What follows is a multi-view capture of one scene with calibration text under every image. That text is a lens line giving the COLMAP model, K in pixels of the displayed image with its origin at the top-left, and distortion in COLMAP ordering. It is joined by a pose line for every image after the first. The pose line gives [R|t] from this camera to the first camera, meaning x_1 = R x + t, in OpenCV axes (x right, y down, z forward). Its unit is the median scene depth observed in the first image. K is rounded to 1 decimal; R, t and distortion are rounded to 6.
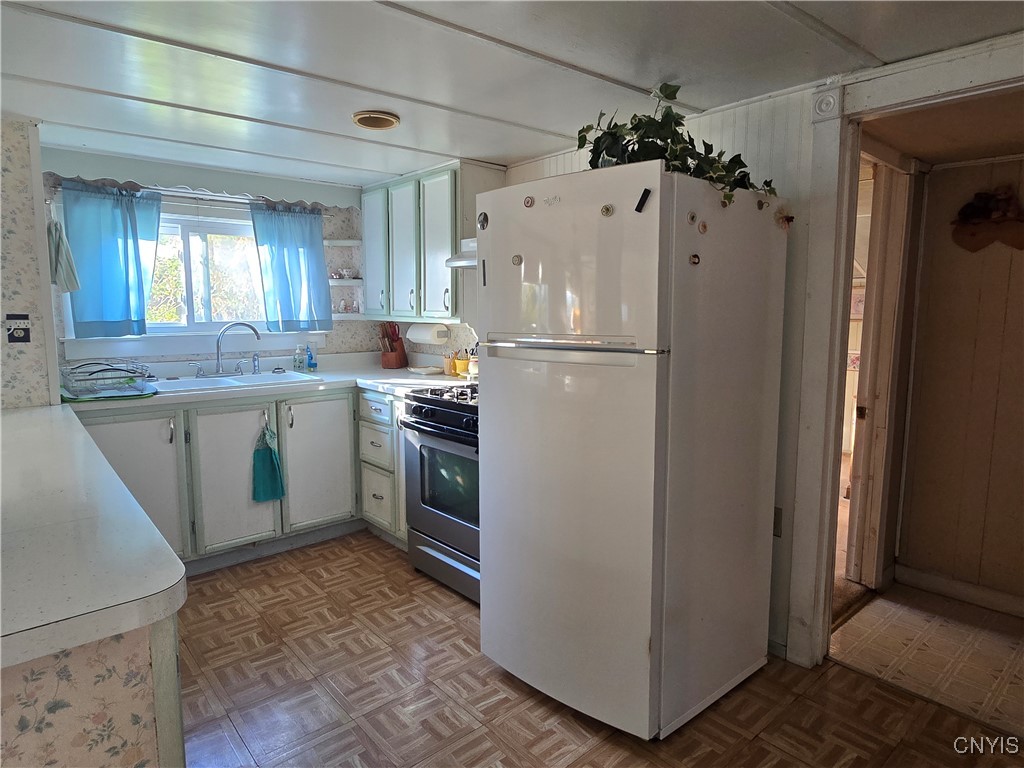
lens RADIAL K [[604.6, 0, 514.4], [0, 604.6, 379.3], [0, 0, 1]] dist [-0.003203, -0.001549]
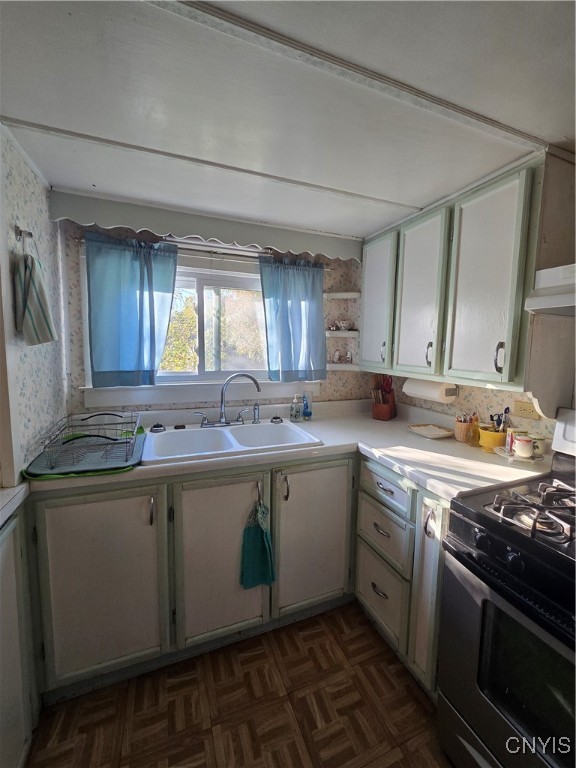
lens RADIAL K [[311.8, 0, 291.1], [0, 311.8, 379.4], [0, 0, 1]] dist [-0.001938, -0.000285]
pose [[0.945519, 0.047723, -0.322049, -0.213530], [-0.053128, 0.998556, -0.008010, -0.084883], [0.321202, 0.024683, 0.946689, 0.540913]]
